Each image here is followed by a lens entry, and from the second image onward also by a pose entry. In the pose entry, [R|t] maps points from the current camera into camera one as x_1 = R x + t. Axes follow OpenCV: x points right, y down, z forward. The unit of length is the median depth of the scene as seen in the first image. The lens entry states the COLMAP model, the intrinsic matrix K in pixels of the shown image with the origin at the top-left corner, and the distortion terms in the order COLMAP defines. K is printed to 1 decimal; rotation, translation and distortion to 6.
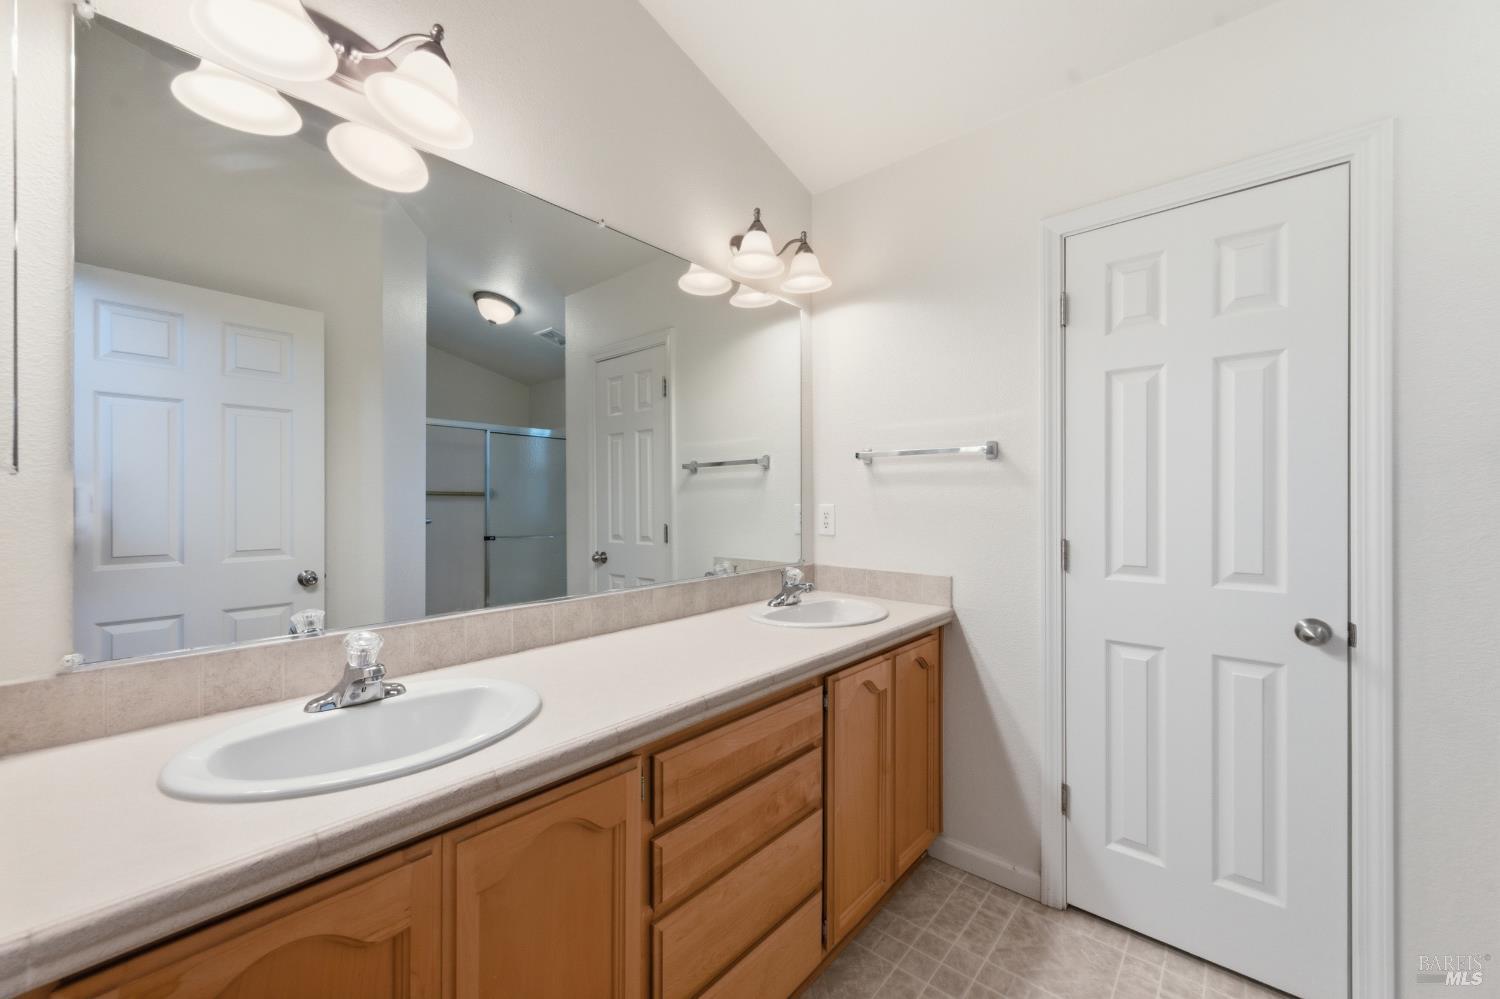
lens RADIAL K [[582.7, 0, 755.5], [0, 582.7, 495.6], [0, 0, 1]] dist [-0.000325, -0.000273]
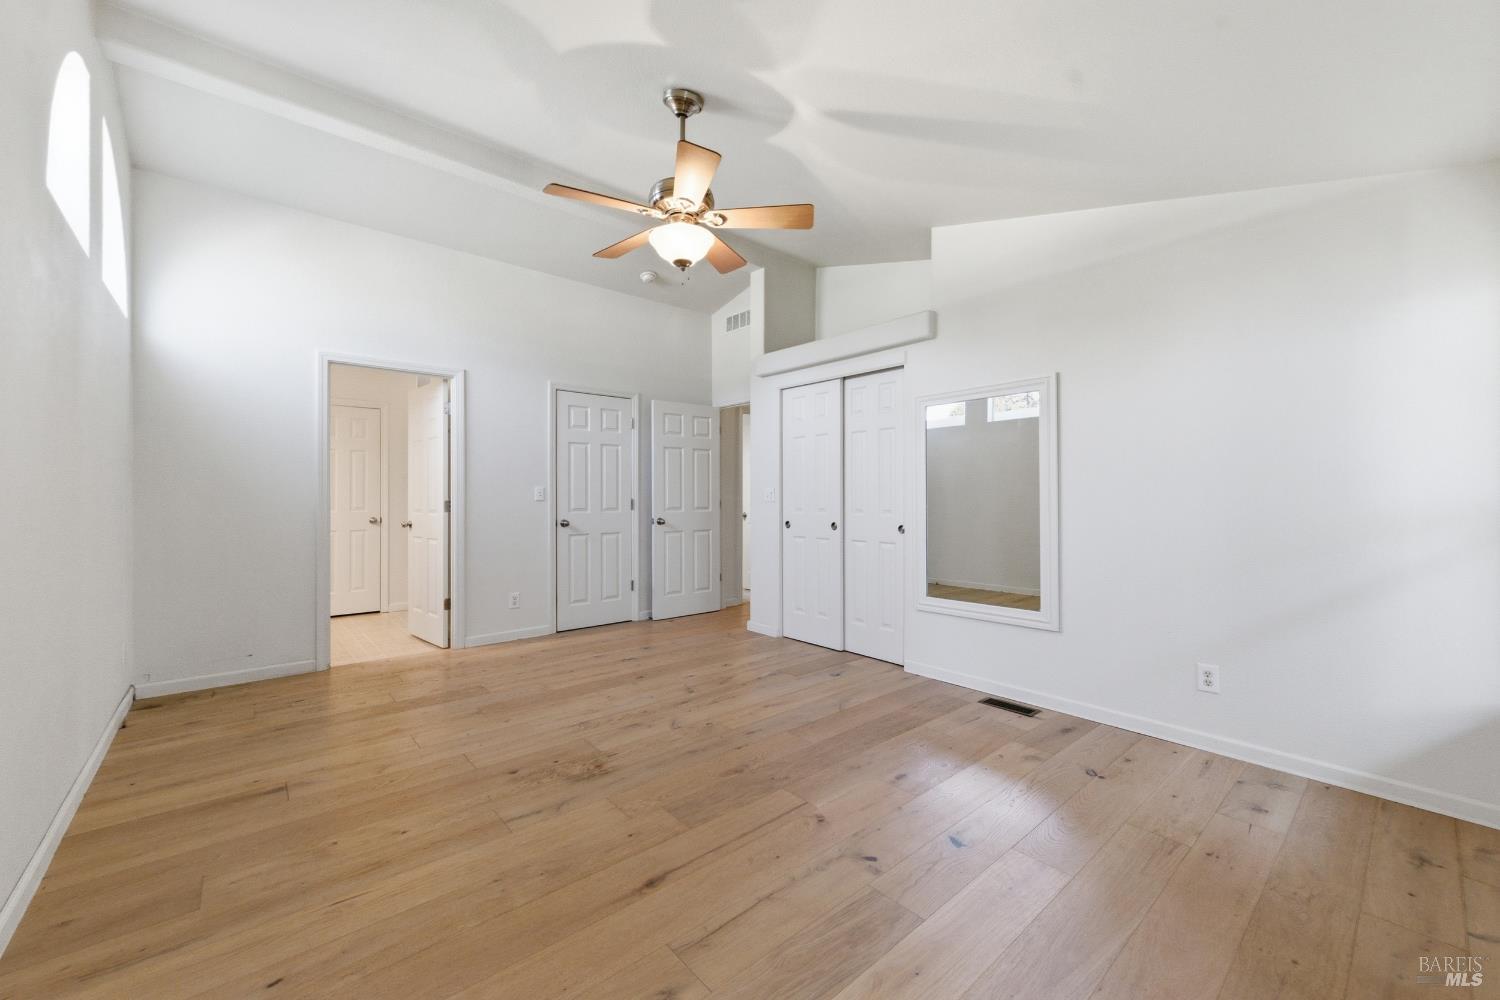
lens RADIAL K [[582.7, 0, 749.4], [0, 582.7, 498.4], [0, 0, 1]] dist [-0.000325, -0.000273]
pose [[0.156876, -0.003378, 0.987612, -1.763982], [-0.006078, 0.999972, 0.004386, 0.028337], [-0.987600, -0.006690, 0.156851, -1.488647]]
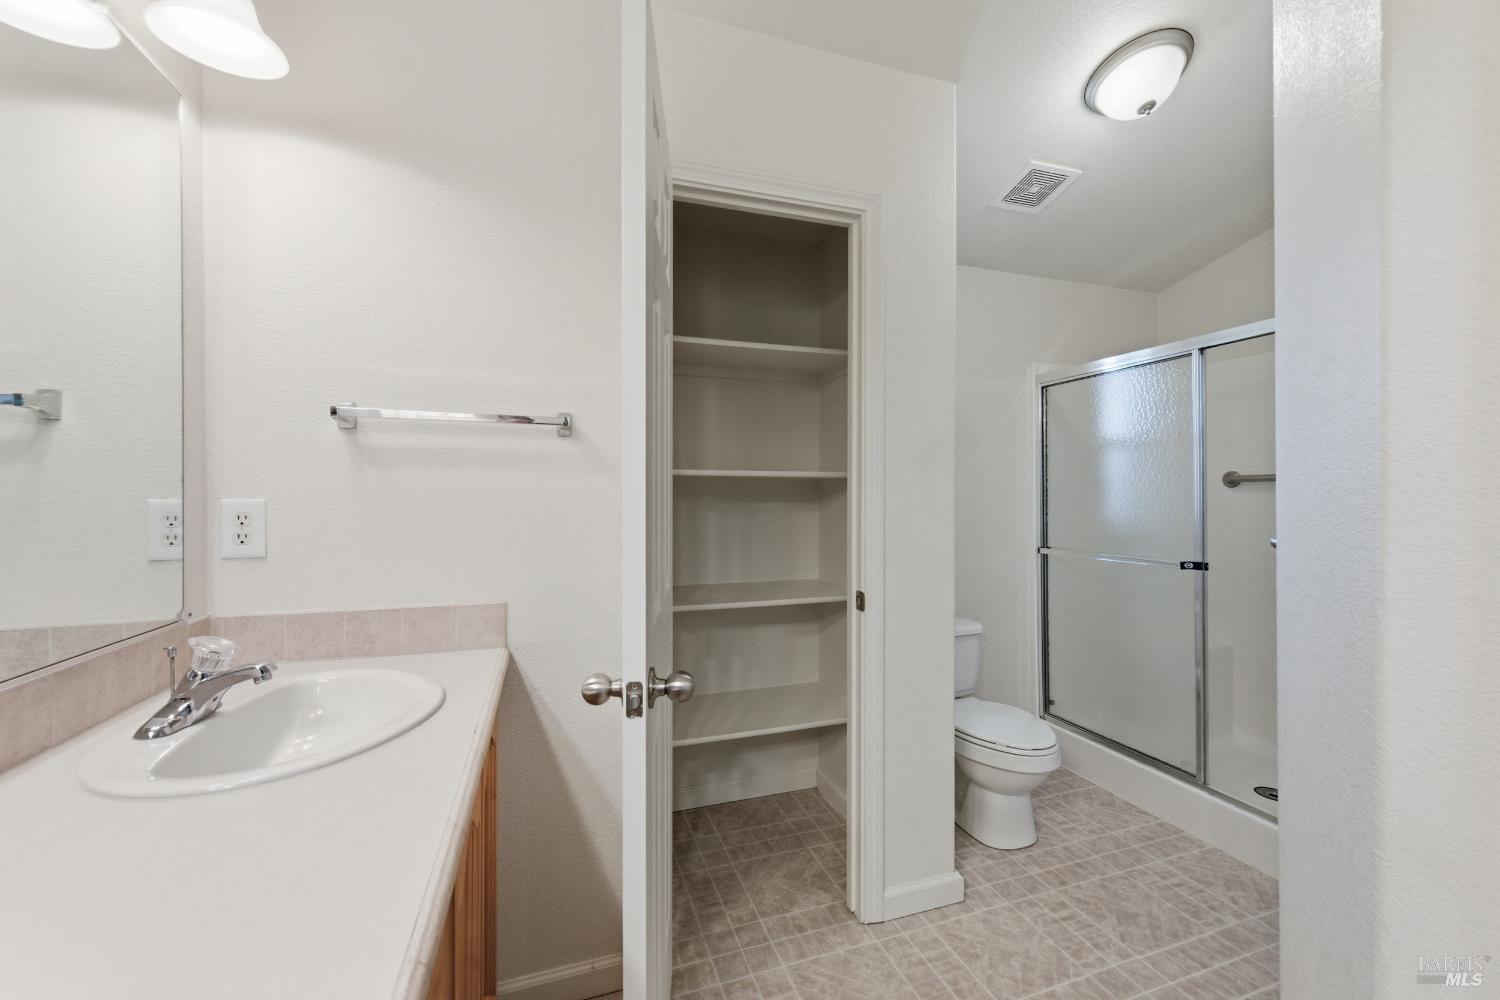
lens RADIAL K [[582.7, 0, 743.5], [0, 582.7, 498.4], [0, 0, 1]] dist [-0.000325, -0.000273]
pose [[0.529315, -0.004794, 0.848412, -0.091202], [-0.005826, 0.999940, 0.009284, 0.007288], [-0.848405, -0.009857, 0.529255, 0.366009]]
